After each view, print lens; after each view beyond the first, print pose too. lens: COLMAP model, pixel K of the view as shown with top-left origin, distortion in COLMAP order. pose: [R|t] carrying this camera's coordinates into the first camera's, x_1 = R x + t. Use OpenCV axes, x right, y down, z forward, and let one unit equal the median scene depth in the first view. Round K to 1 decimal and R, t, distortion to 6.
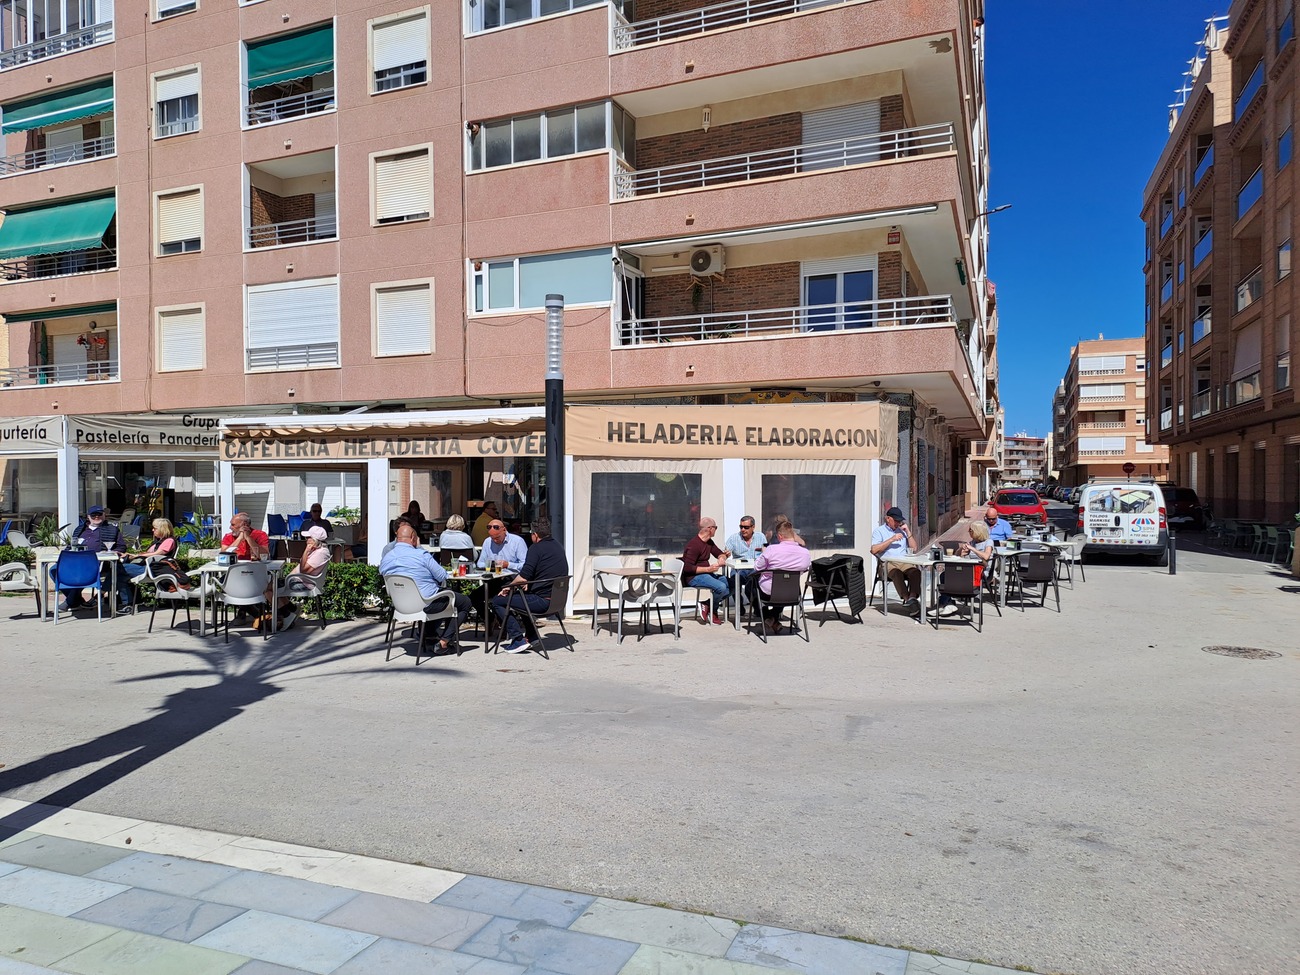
lens RADIAL K [[960.9, 0, 642.8], [0, 960.9, 492.7], [0, 0, 1]] dist [0.062653, -0.042378]
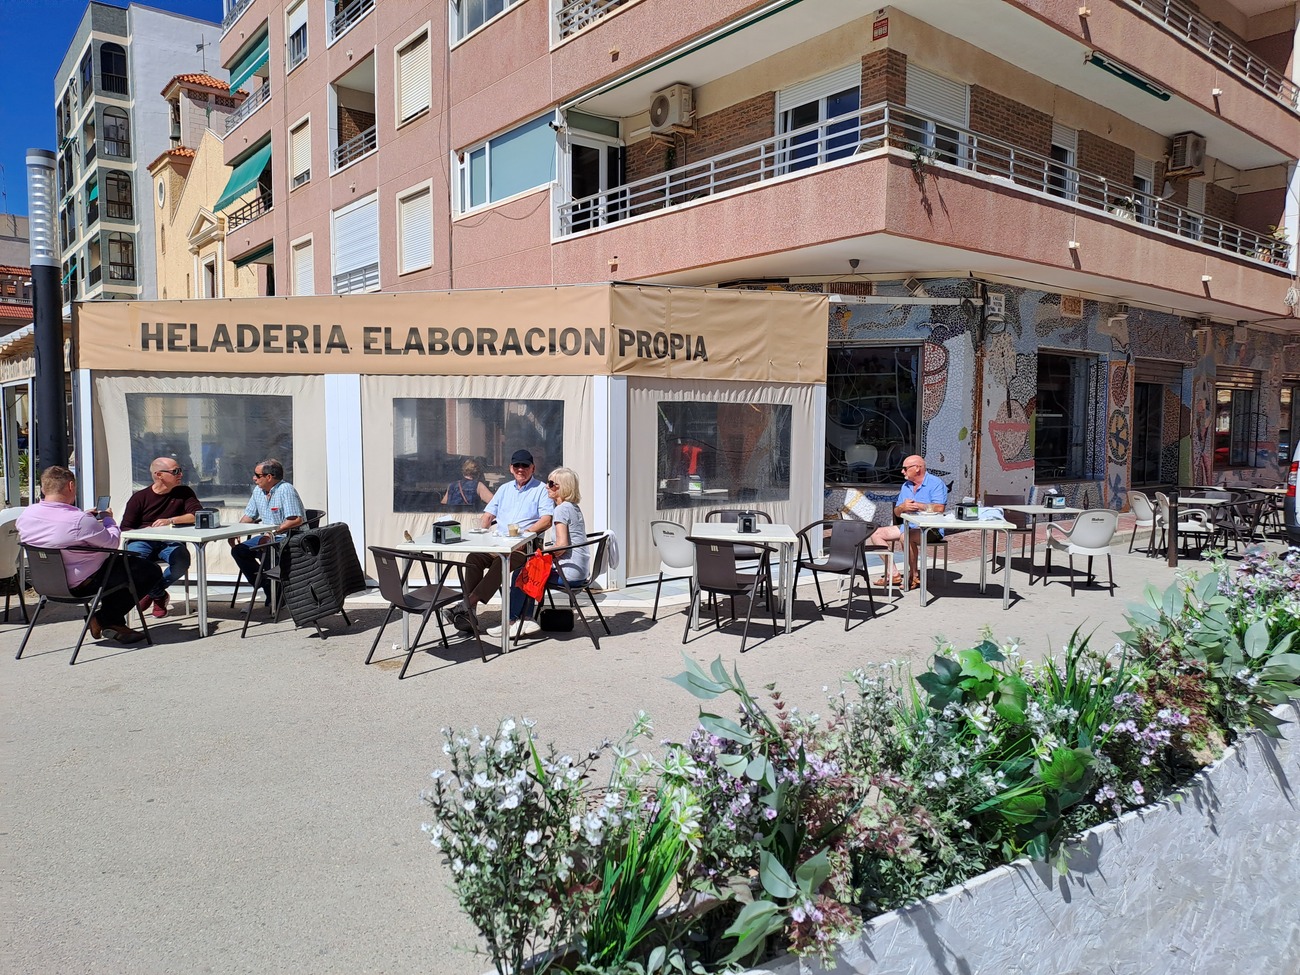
lens RADIAL K [[960.9, 0, 647.4], [0, 960.9, 481.2], [0, 0, 1]] dist [0.062653, -0.042378]
pose [[0.874878, 0.041595, -0.482554, 0.602446], [-0.016239, 0.998265, 0.056605, -0.001731], [0.484071, -0.041686, 0.874035, 0.486821]]
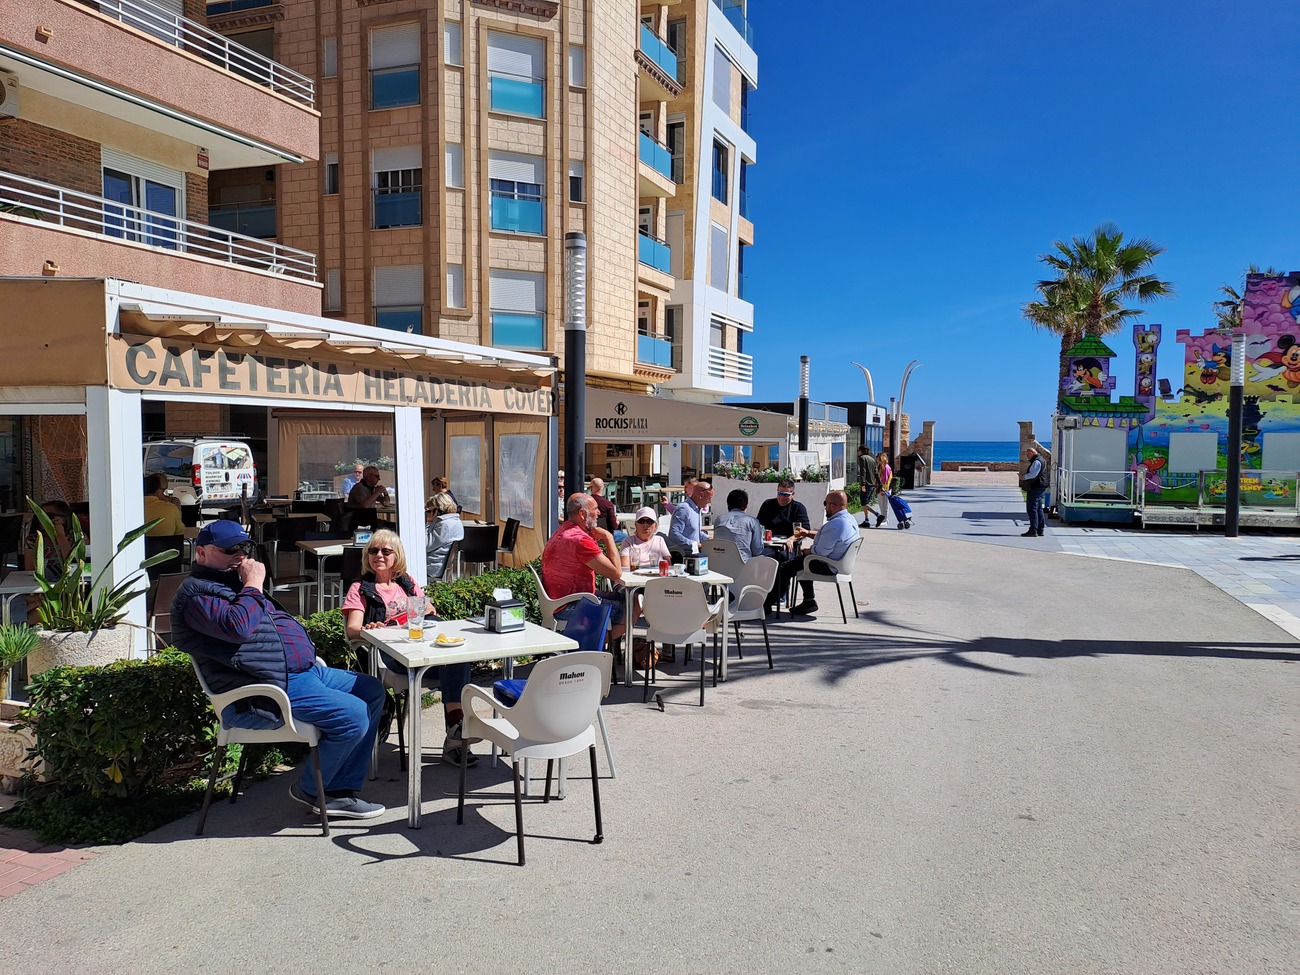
lens RADIAL K [[960.9, 0, 644.6], [0, 960.9, 487.6], [0, 0, 1]] dist [0.062653, -0.042378]
pose [[0.000772, -0.045715, 0.998954, -0.858961], [-0.000276, 0.998954, 0.045715, -0.011696], [-1.000000, -0.000311, 0.000758, 0.815237]]
